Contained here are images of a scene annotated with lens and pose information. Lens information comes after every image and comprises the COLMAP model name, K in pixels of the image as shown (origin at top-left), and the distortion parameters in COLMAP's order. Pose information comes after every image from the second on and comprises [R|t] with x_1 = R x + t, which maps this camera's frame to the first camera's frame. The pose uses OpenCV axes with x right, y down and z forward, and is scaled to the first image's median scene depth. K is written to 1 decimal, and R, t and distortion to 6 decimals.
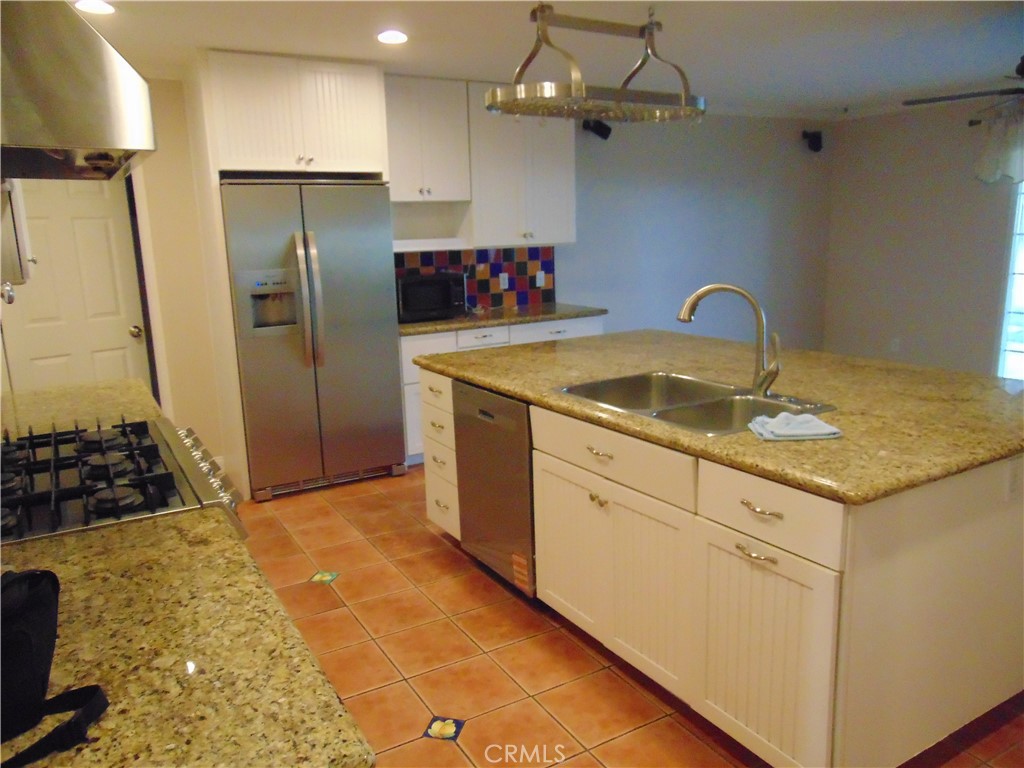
lens RADIAL K [[774.1, 0, 512.5], [0, 774.1, 381.0], [0, 0, 1]] dist [-0.004110, 0.037636]
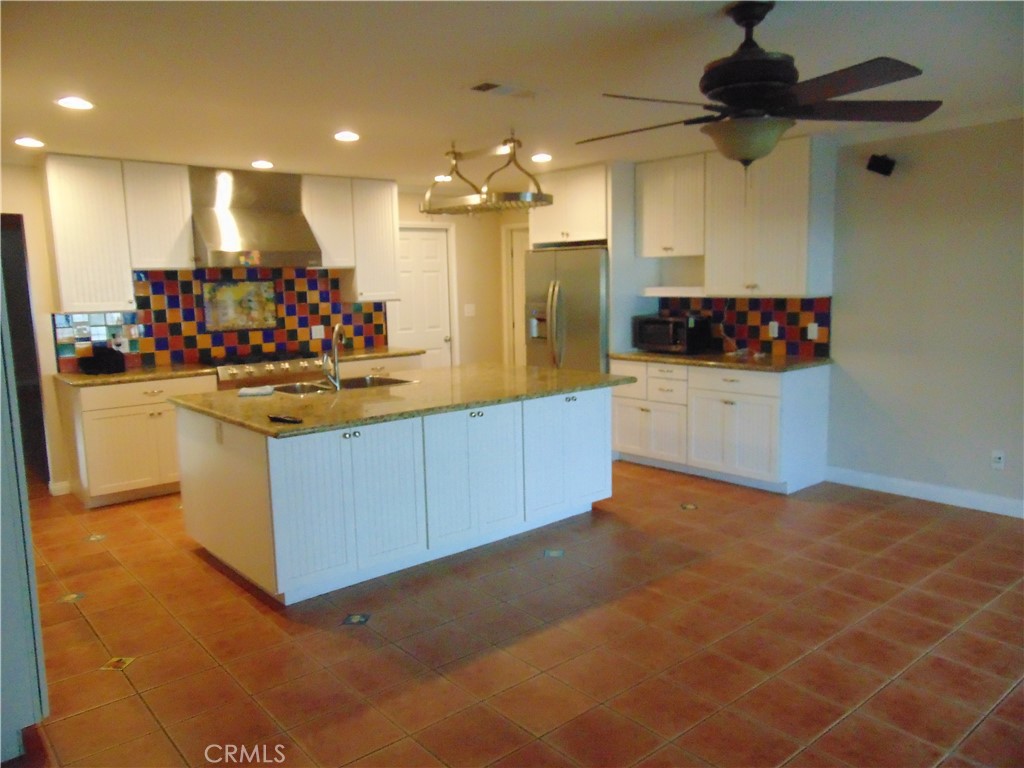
lens RADIAL K [[774.1, 0, 513.1], [0, 774.1, 386.5], [0, 0, 1]] dist [-0.004110, 0.037636]
pose [[0.185474, 0.160516, -0.969450, 0.931158], [-0.174711, 0.976236, 0.128214, -0.126595], [0.966993, 0.145593, 0.209110, 0.464419]]
